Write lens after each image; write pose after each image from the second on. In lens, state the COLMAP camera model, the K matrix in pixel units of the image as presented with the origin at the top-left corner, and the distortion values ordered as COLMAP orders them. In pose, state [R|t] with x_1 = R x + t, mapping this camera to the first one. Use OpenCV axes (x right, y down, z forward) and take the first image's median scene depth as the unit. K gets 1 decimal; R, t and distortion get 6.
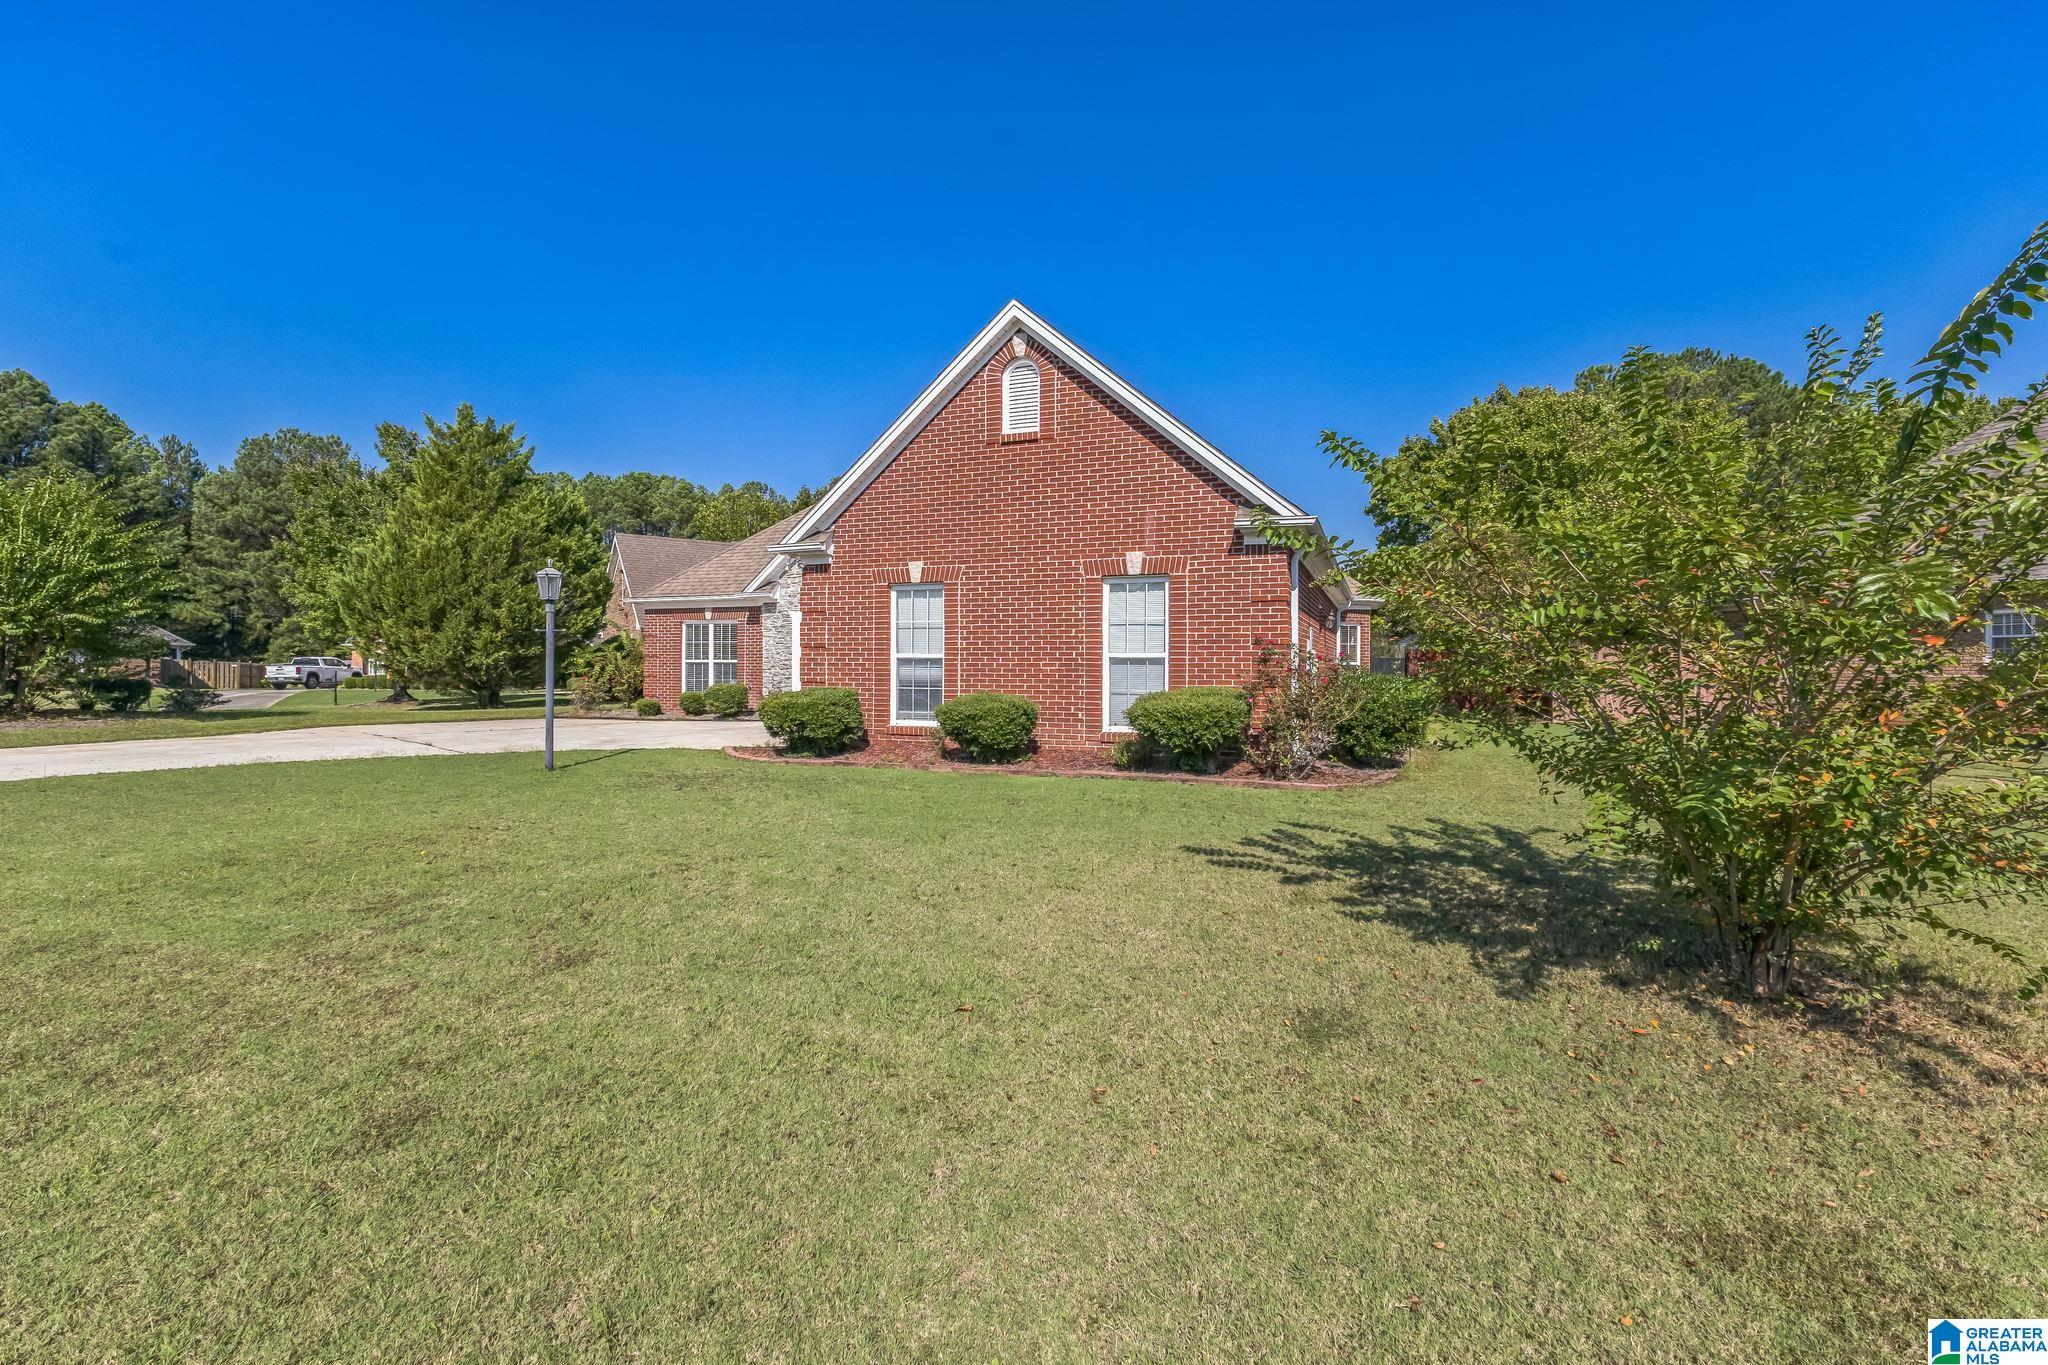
lens RADIAL K [[896.3, 0, 1030.1], [0, 896.3, 663.5], [0, 0, 1]] dist [0.002048, -0.000588]
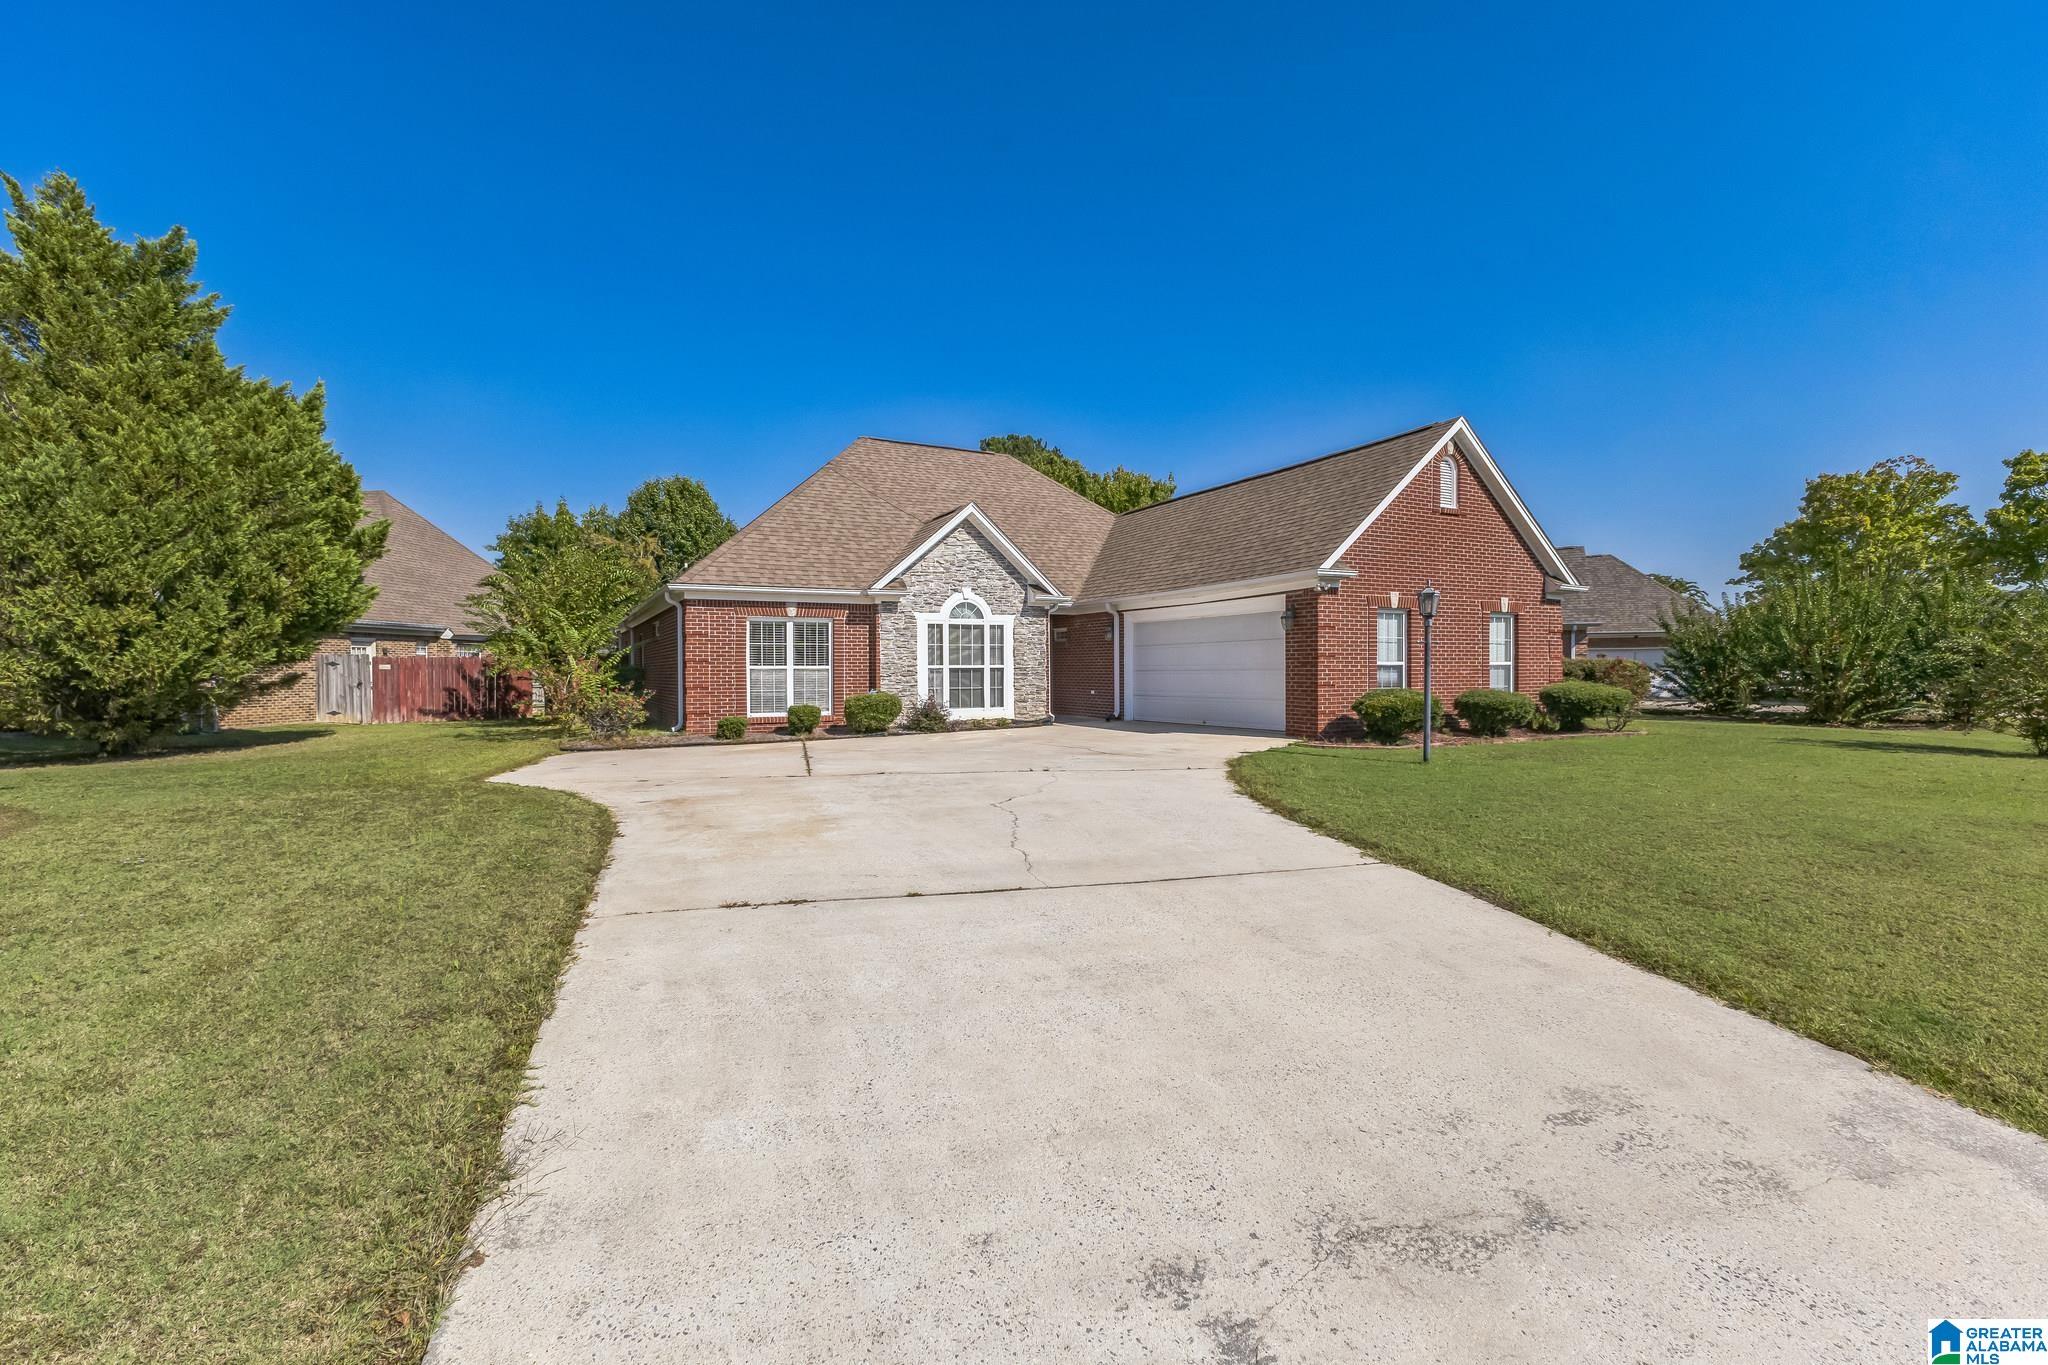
lens RADIAL K [[896.3, 0, 1016.7], [0, 896.3, 675.1], [0, 0, 1]] dist [0.002048, -0.000588]
pose [[0.670129, -0.008374, 0.742198, -1.180181], [0.002423, 0.999956, 0.009094, -0.003981], [-0.742241, -0.004296, 0.670119, 0.423989]]
